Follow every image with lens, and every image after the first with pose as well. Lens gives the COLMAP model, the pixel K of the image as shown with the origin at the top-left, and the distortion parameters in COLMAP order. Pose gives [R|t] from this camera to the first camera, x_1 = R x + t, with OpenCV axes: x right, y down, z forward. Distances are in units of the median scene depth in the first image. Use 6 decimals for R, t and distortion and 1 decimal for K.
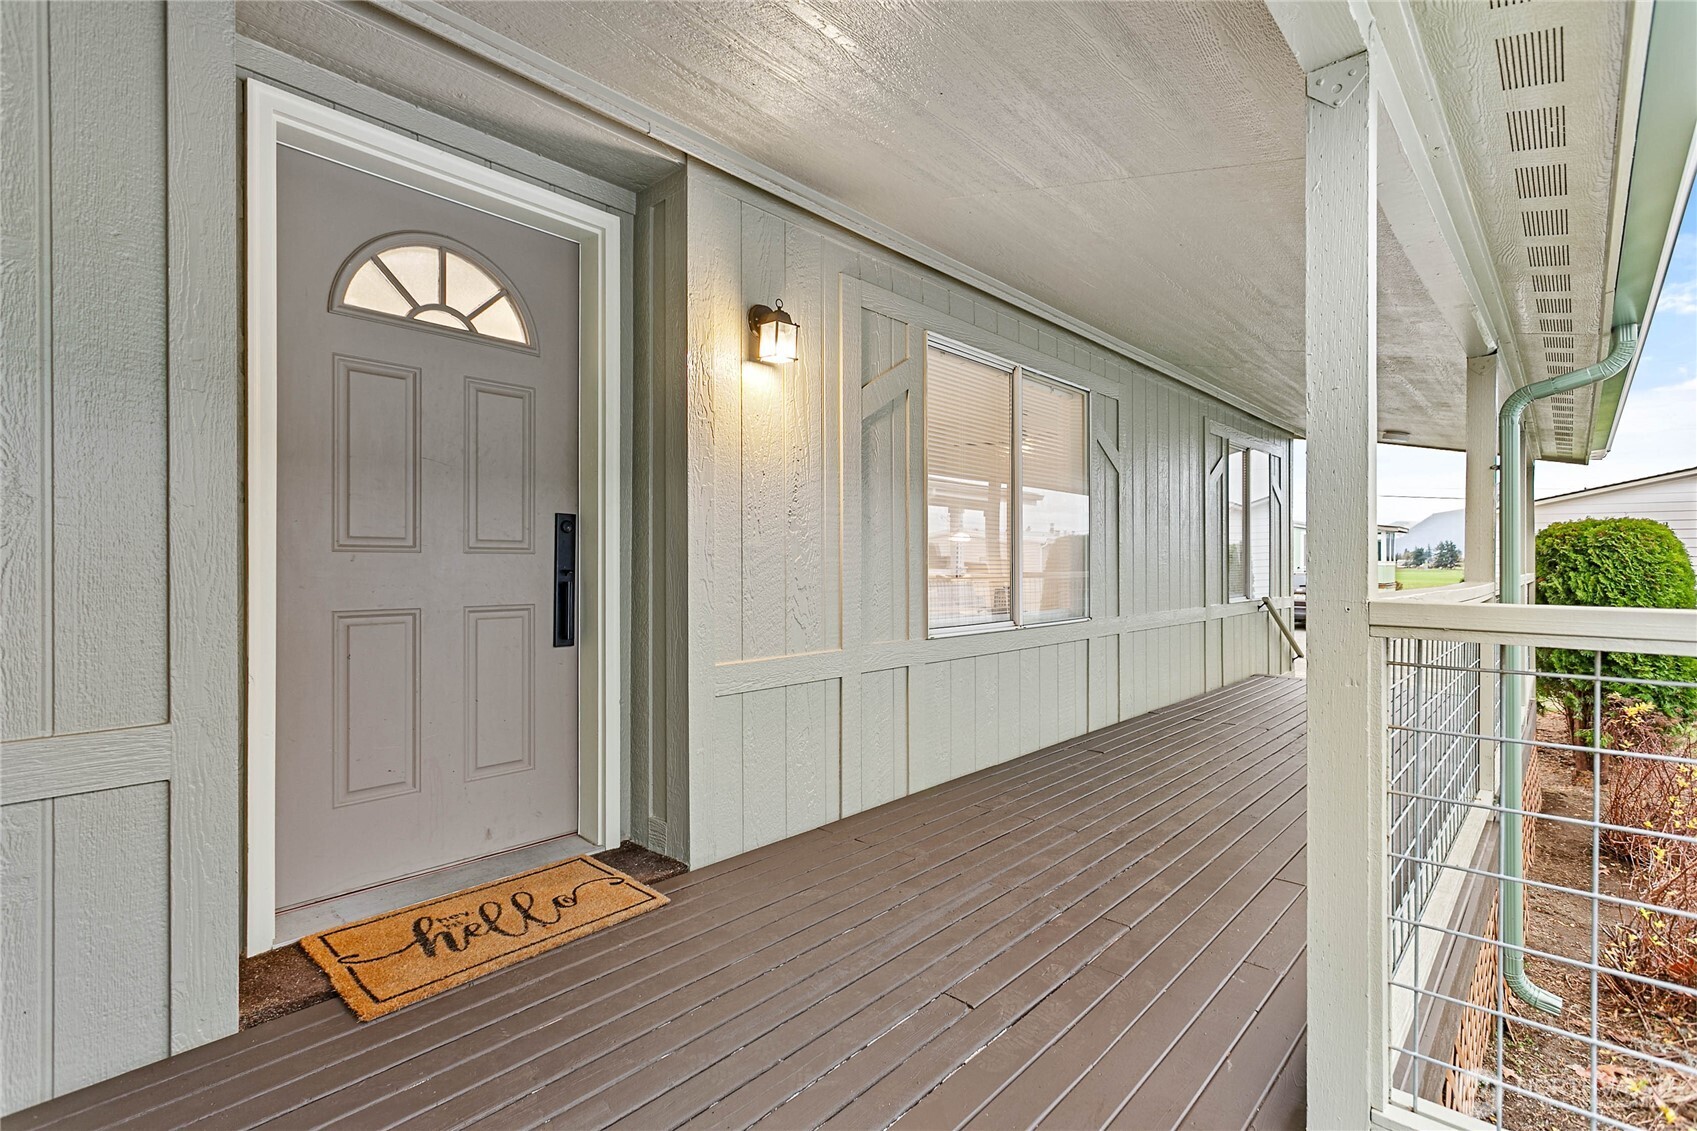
lens RADIAL K [[804.2, 0, 842.7], [0, 804.2, 573.5], [0, 0, 1]] dist [0.001408, 0.002172]
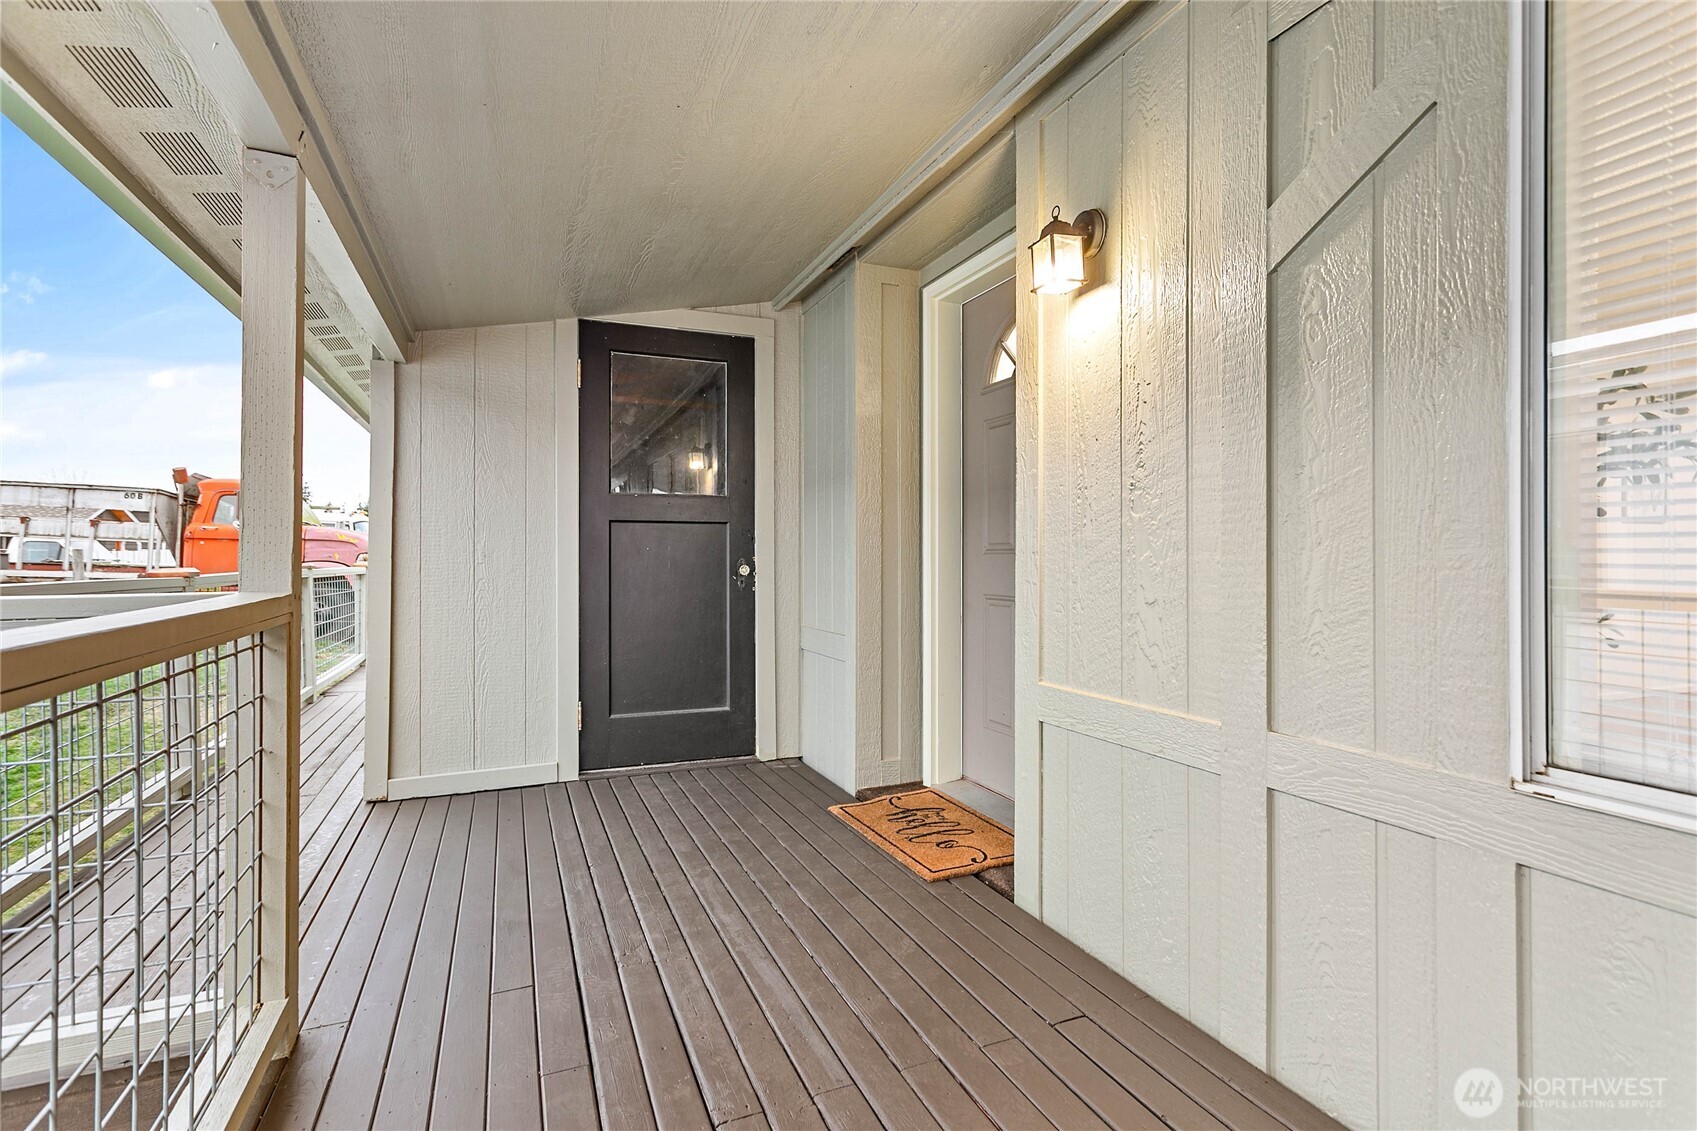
lens RADIAL K [[804.2, 0, 844.0], [0, 804.2, 554.6], [0, 0, 1]] dist [0.001408, 0.002172]
pose [[-0.430998, -0.006130, -0.902332, 0.851673], [-0.004542, 0.999979, -0.004624, -0.021088], [0.902341, 0.002106, -0.431017, 1.447245]]
